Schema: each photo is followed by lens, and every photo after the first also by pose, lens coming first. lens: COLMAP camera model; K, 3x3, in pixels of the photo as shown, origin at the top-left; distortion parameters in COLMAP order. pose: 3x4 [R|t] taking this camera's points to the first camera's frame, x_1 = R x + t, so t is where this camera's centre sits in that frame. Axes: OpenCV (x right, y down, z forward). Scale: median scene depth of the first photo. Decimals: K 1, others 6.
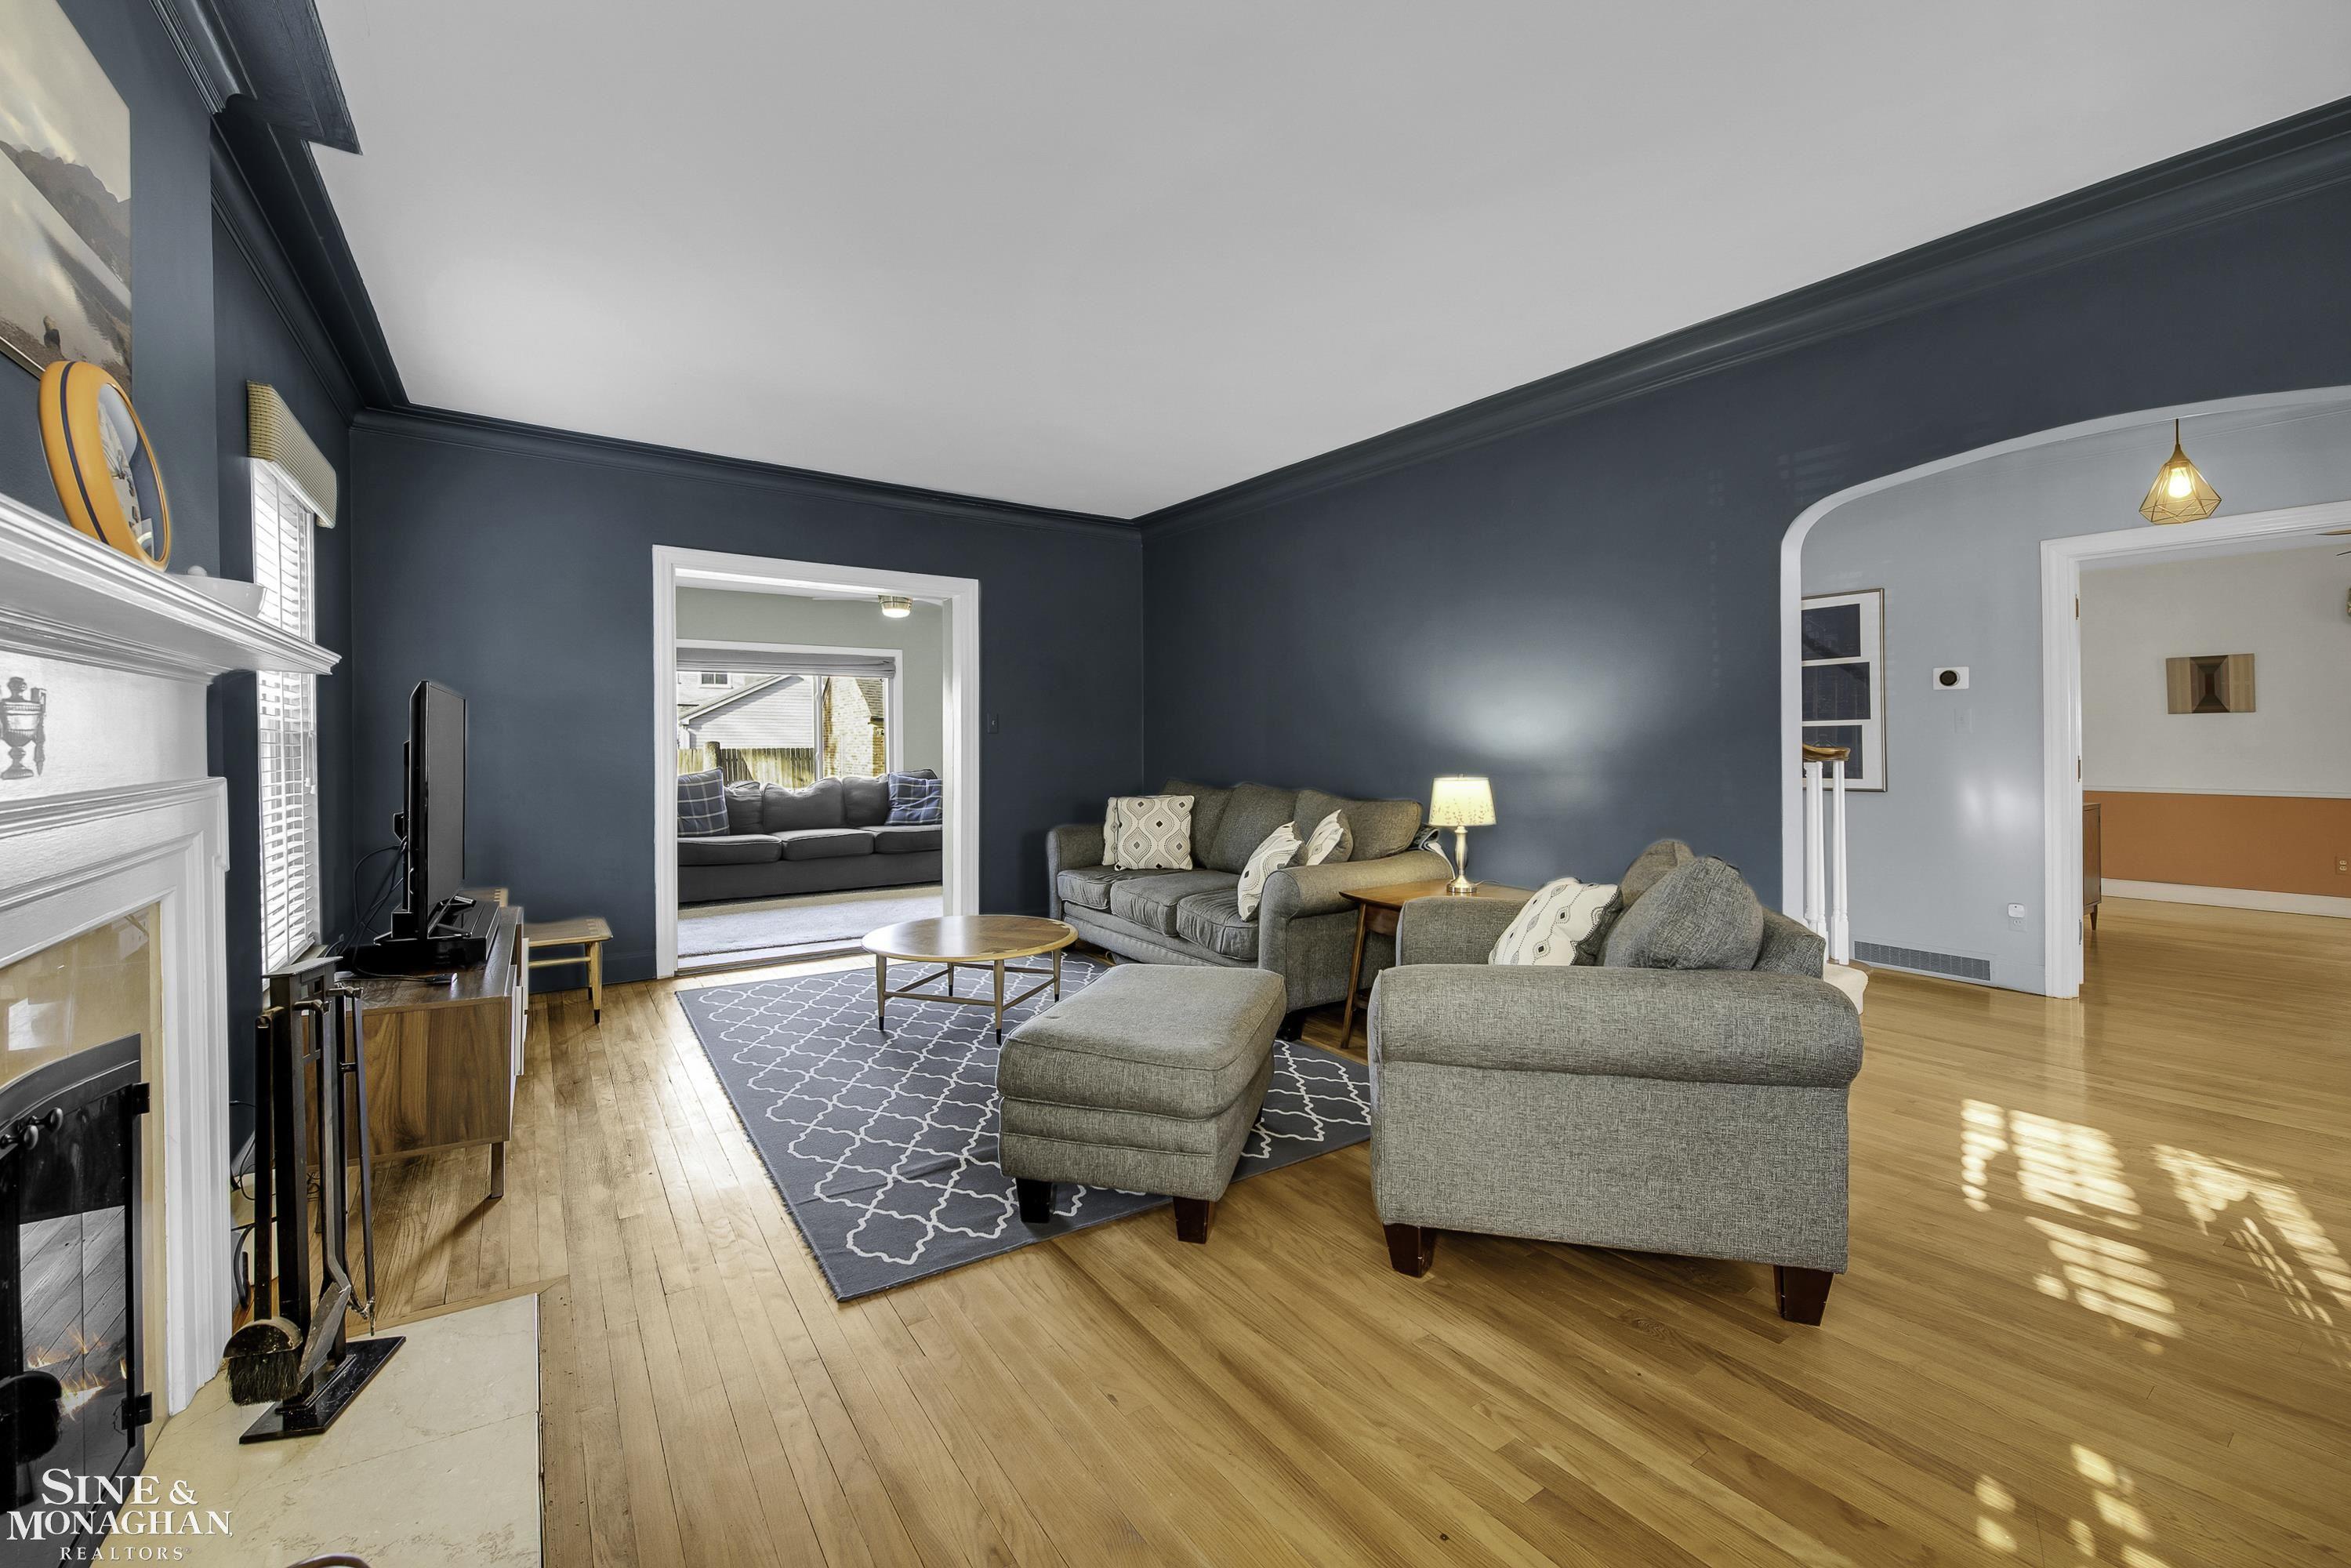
lens RADIAL K [[946.6, 0, 1188.5], [0, 946.6, 746.5], [0, 0, 1]] dist [-0.021442, 0.000060]
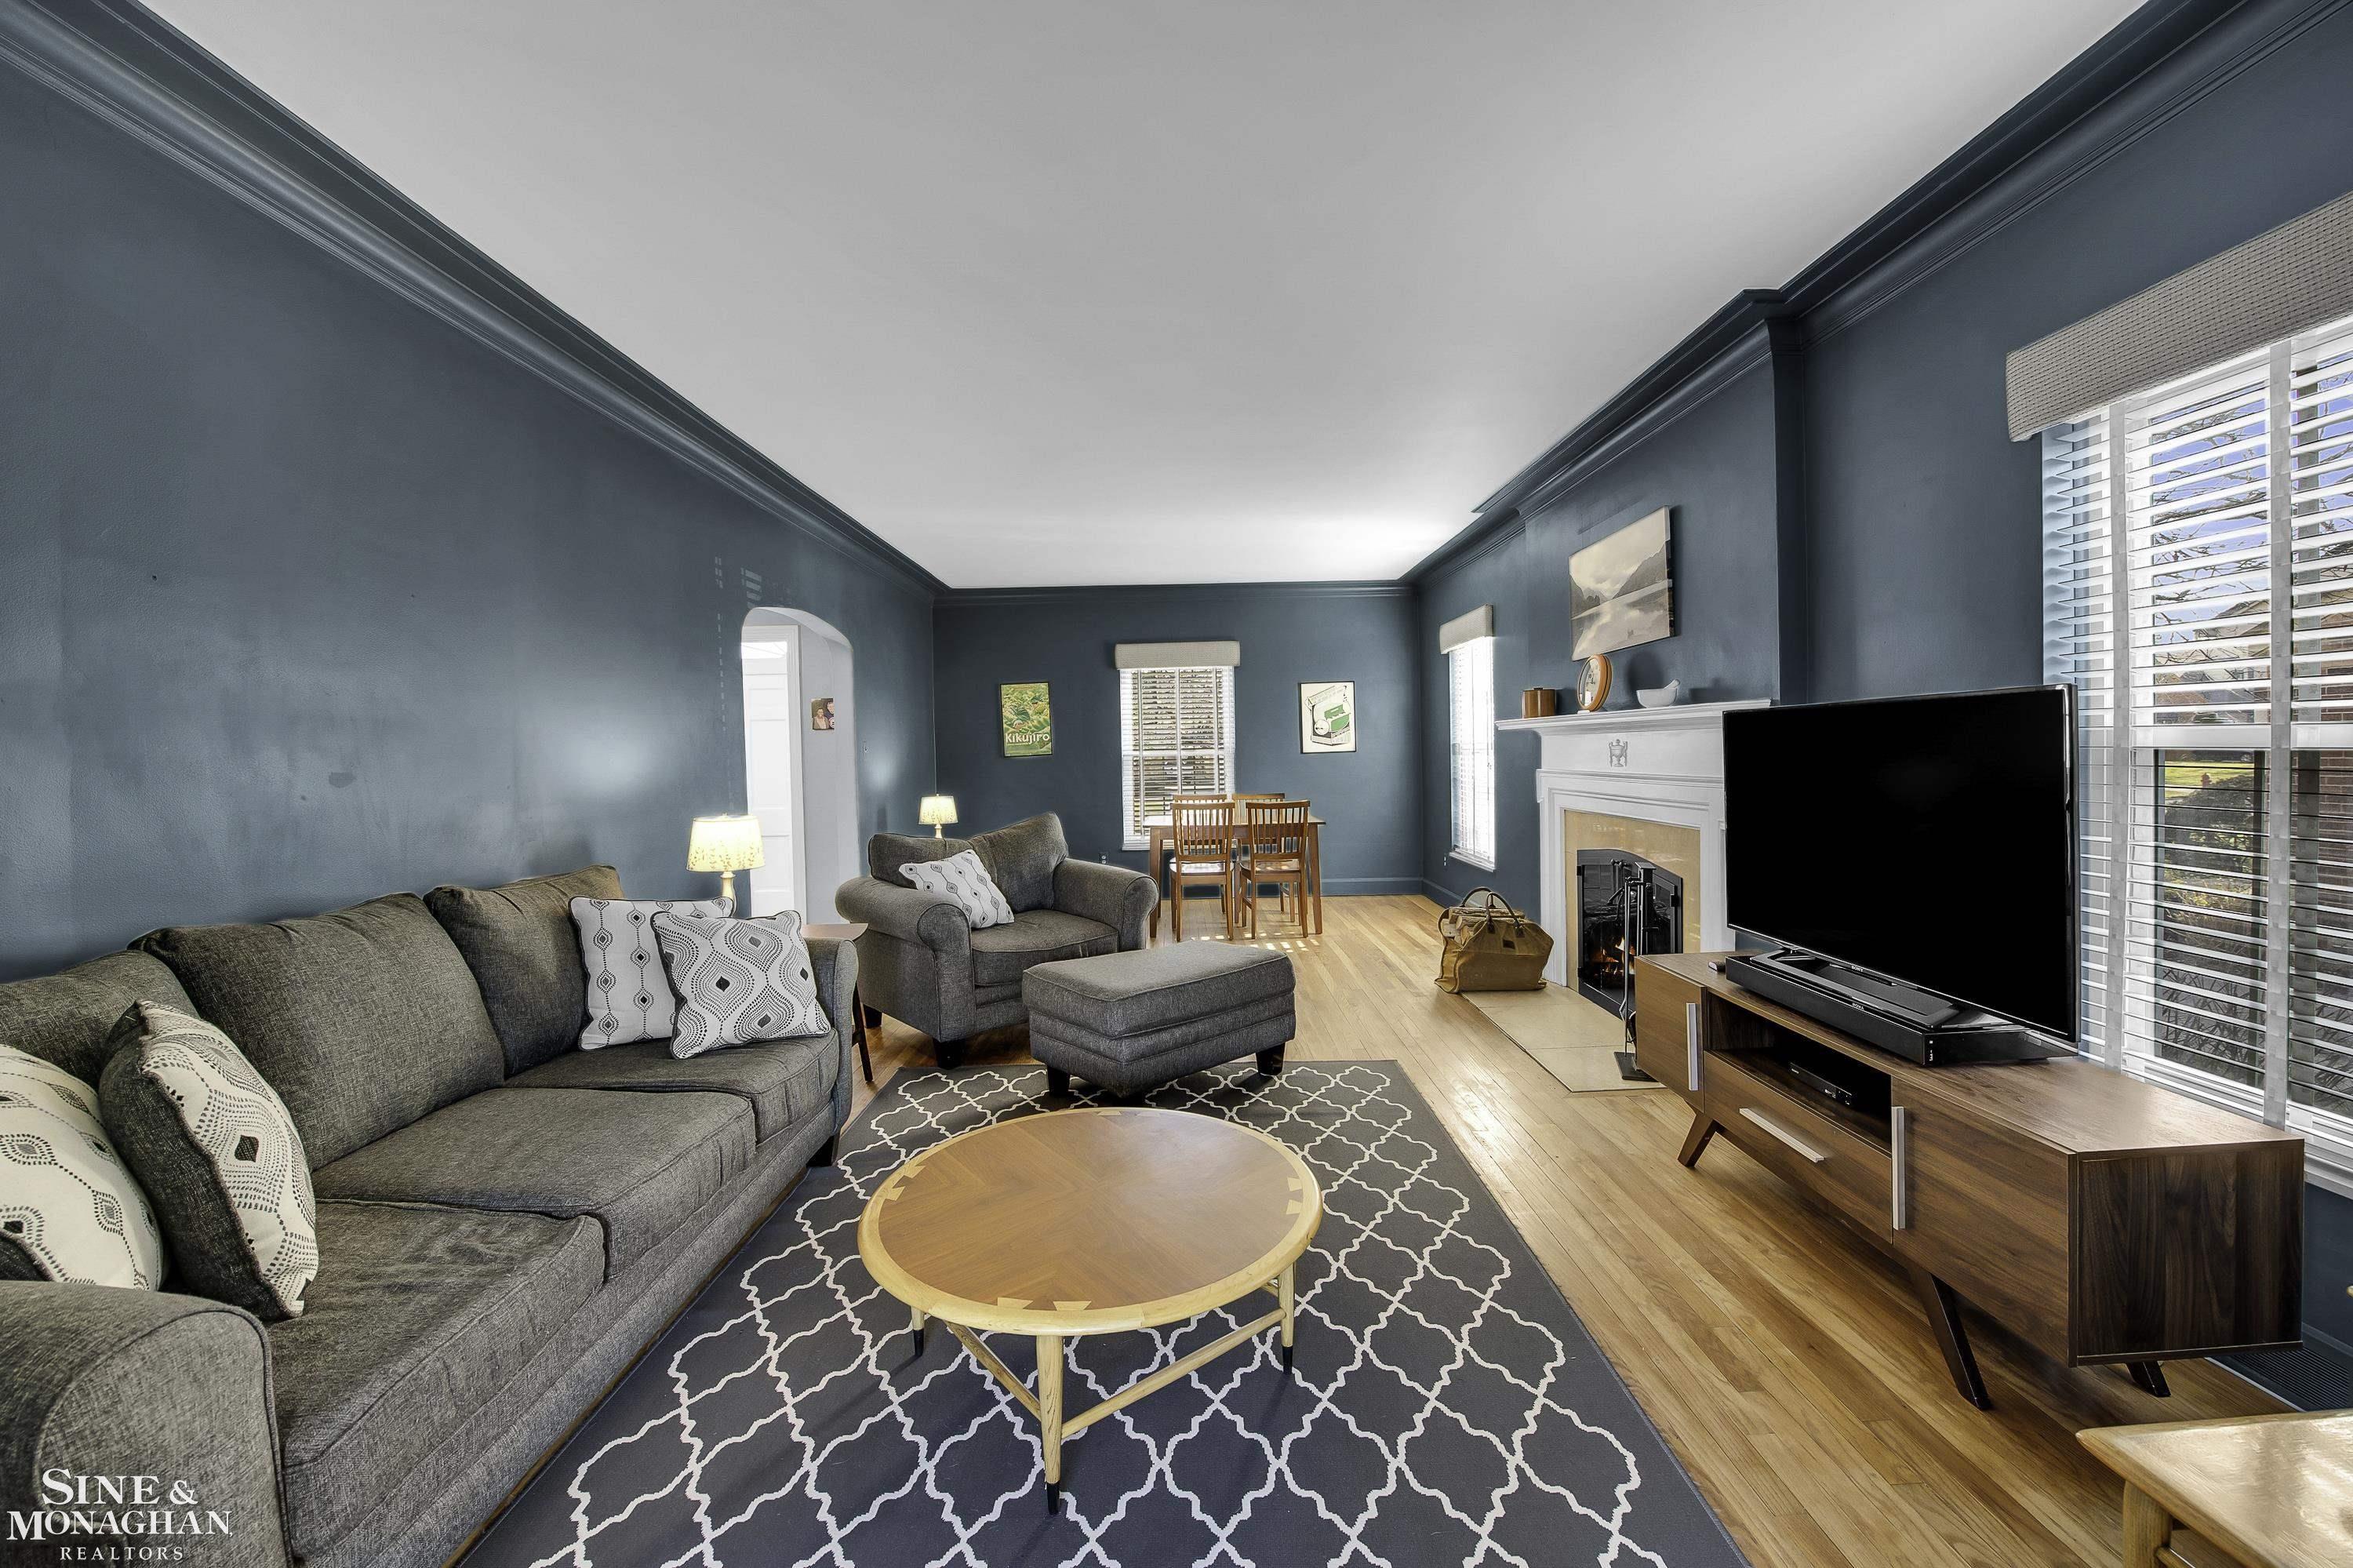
lens RADIAL K [[957.9, 0, 1183.9], [0, 957.9, 778.7], [0, 0, 1]] dist [-0.017649, -0.000152]
pose [[-0.830747, -0.006456, 0.556613, -0.770639], [0.009740, 0.999611, 0.026130, -0.015898], [-0.556566, 0.027128, -0.830361, 2.001706]]
